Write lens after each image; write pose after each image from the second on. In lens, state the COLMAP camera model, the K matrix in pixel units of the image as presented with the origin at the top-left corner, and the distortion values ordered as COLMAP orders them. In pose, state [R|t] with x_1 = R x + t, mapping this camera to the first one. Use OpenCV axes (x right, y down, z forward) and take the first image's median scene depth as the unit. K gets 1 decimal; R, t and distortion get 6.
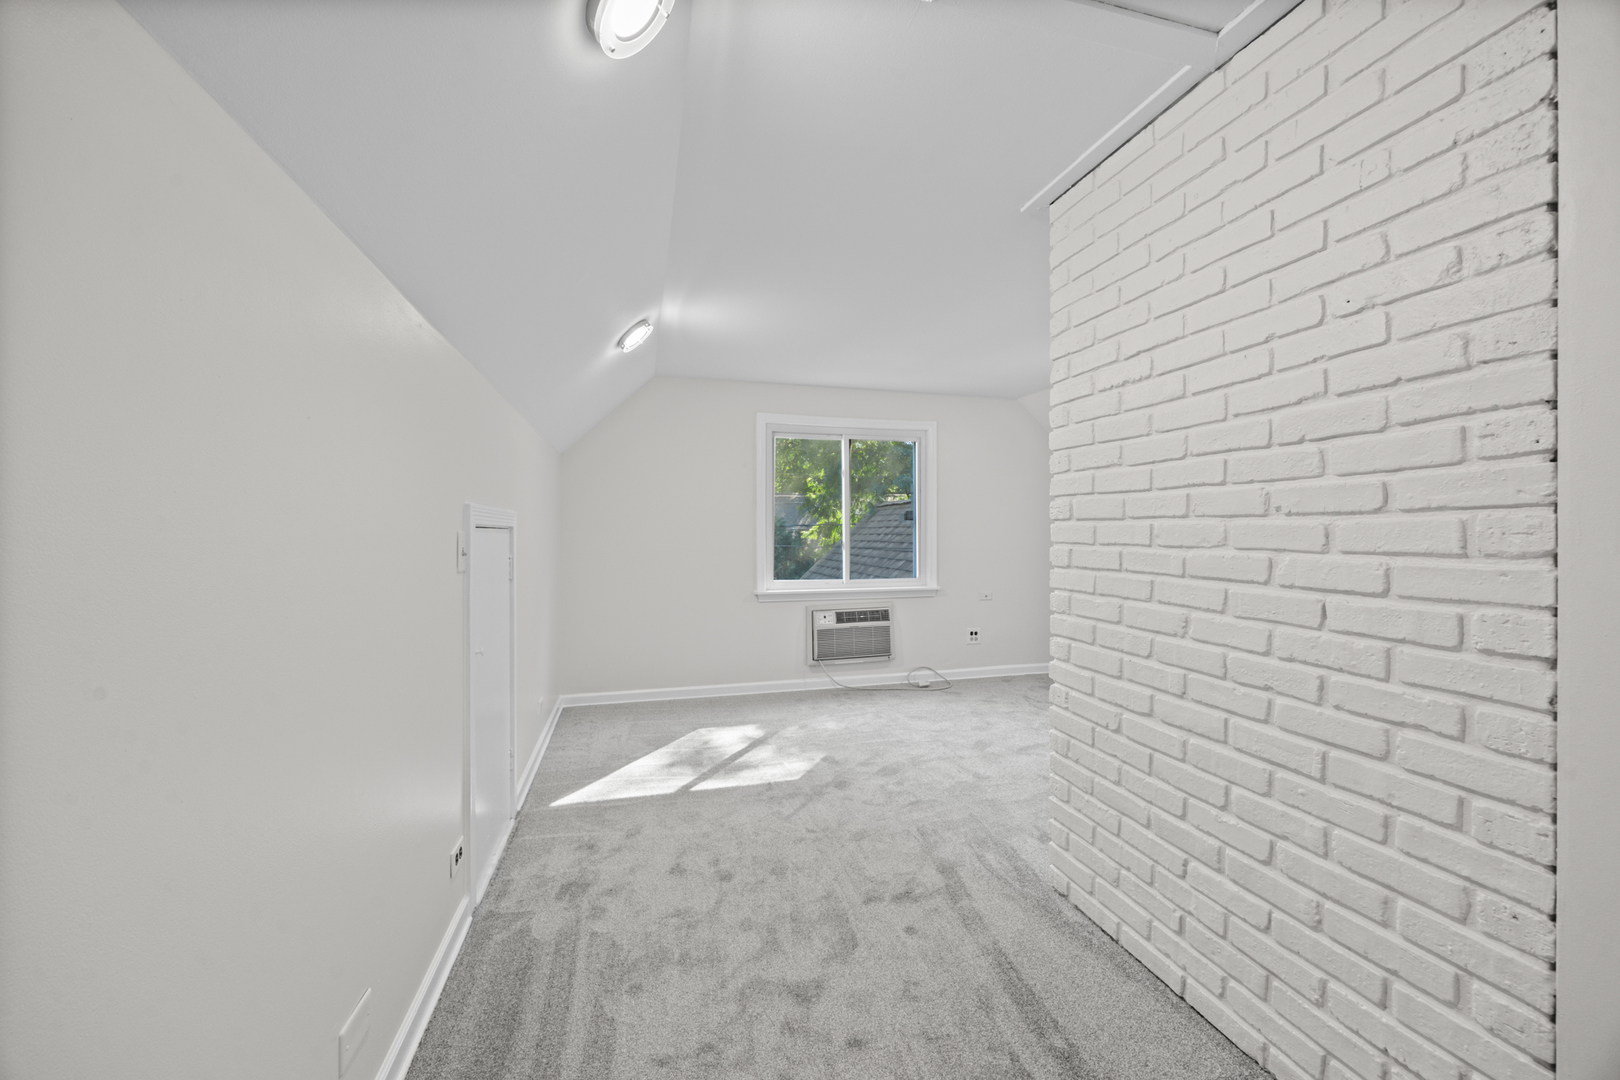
lens RADIAL K [[637.9, 0, 808.5], [0, 637.9, 530.6], [0, 0, 1]] dist [-0.000749, -0.000126]
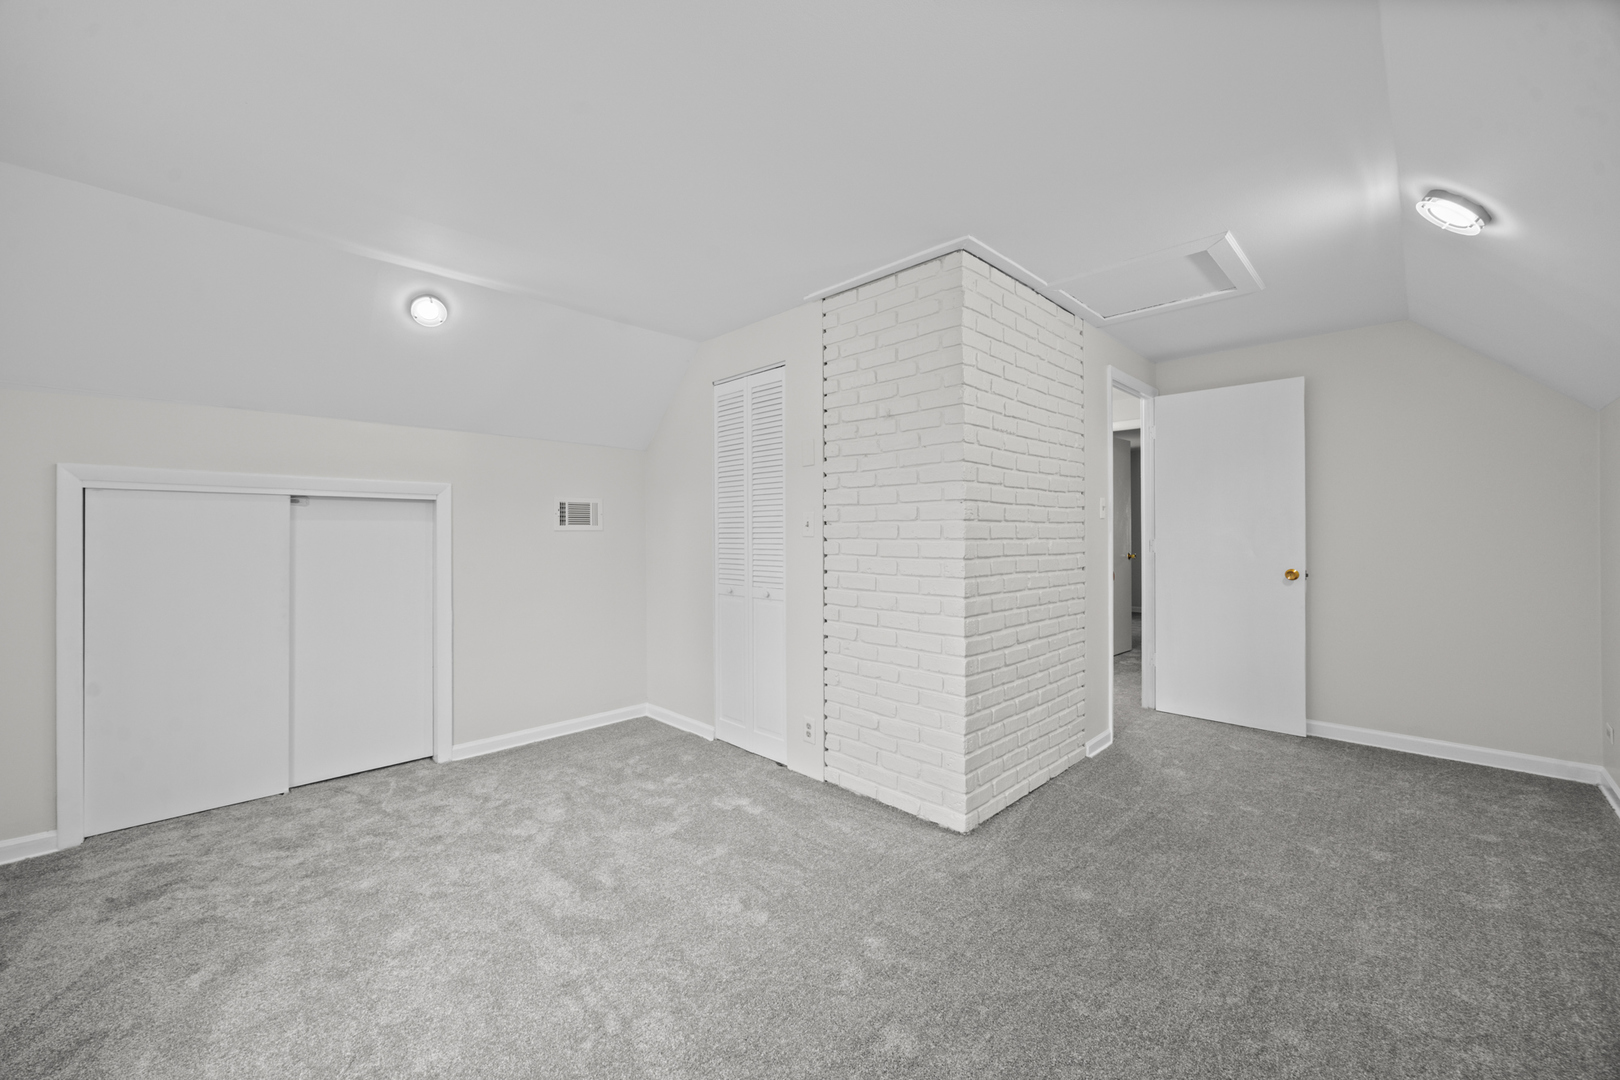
lens RADIAL K [[637.9, 0, 808.5], [0, 637.9, 530.6], [0, 0, 1]] dist [-0.000749, -0.000126]
pose [[-0.480840, 0.001068, 0.876808, -0.341111], [0.000903, 0.999999, -0.000723, 0.004523], [-0.876808, 0.000444, -0.480841, 1.291624]]
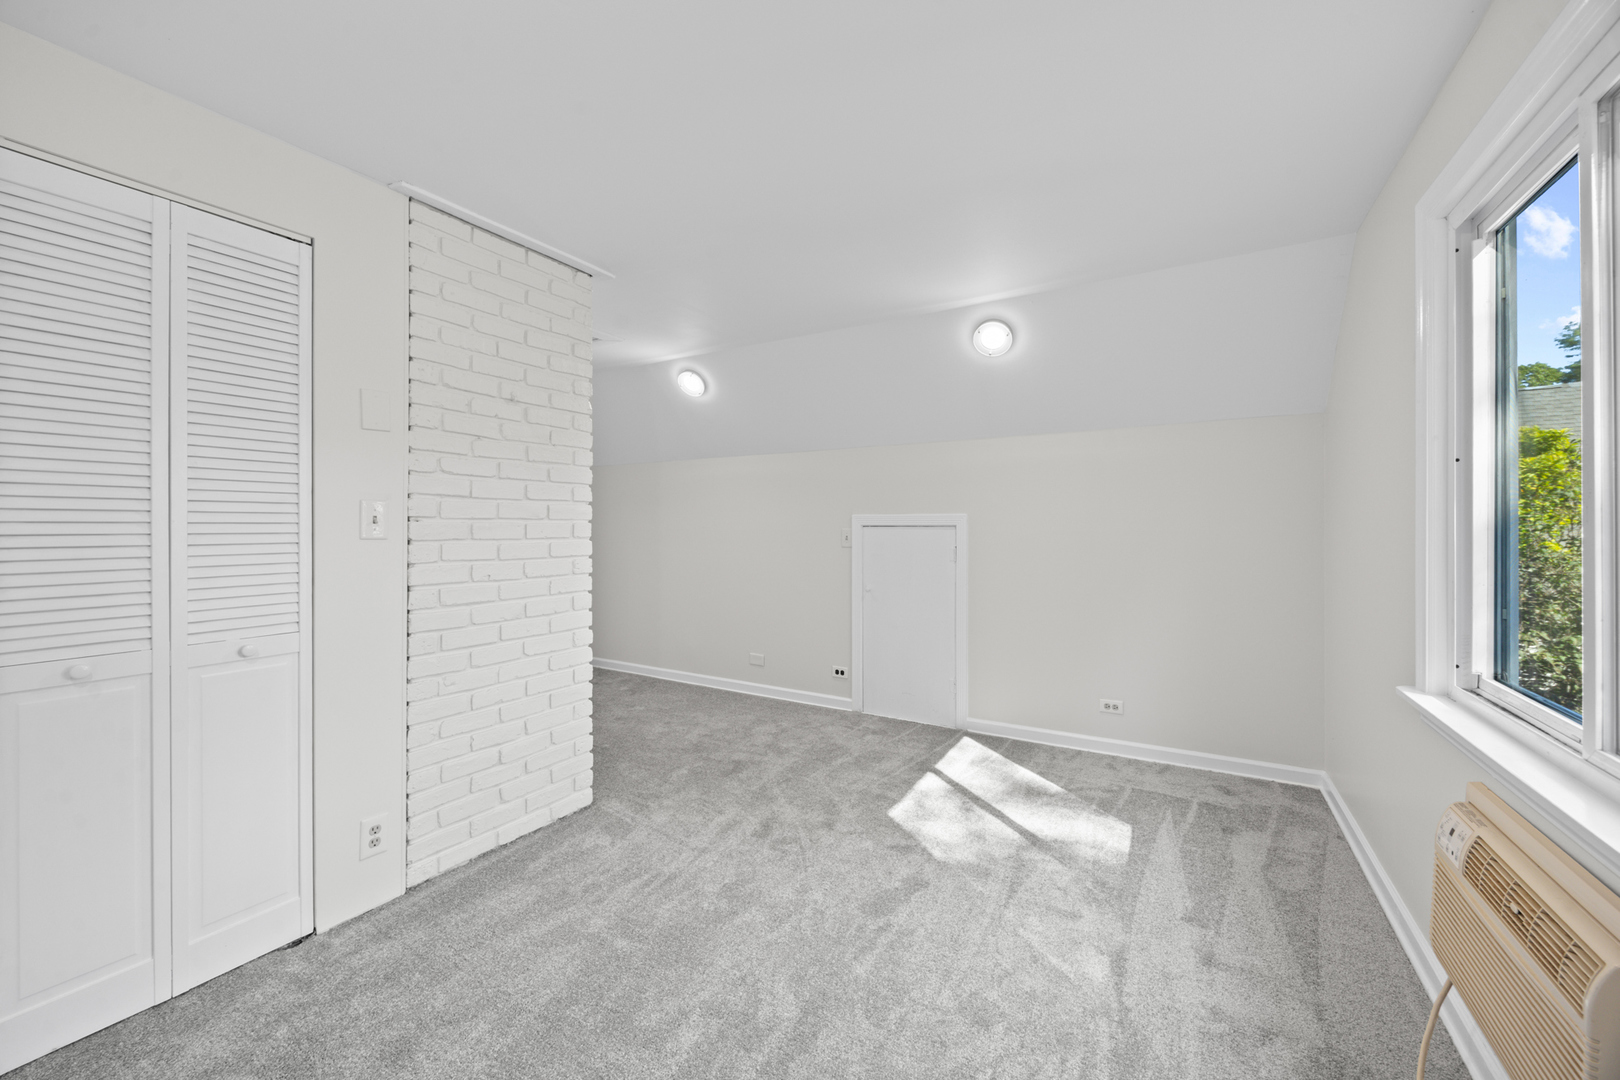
lens RADIAL K [[637.9, 0, 808.5], [0, 637.9, 530.6], [0, 0, 1]] dist [-0.000749, -0.000126]
pose [[-0.725468, 0.000972, -0.688255, 0.671726], [0.002055, 0.999998, -0.000753, 0.006358], [0.688253, -0.001961, -0.725468, 1.590916]]
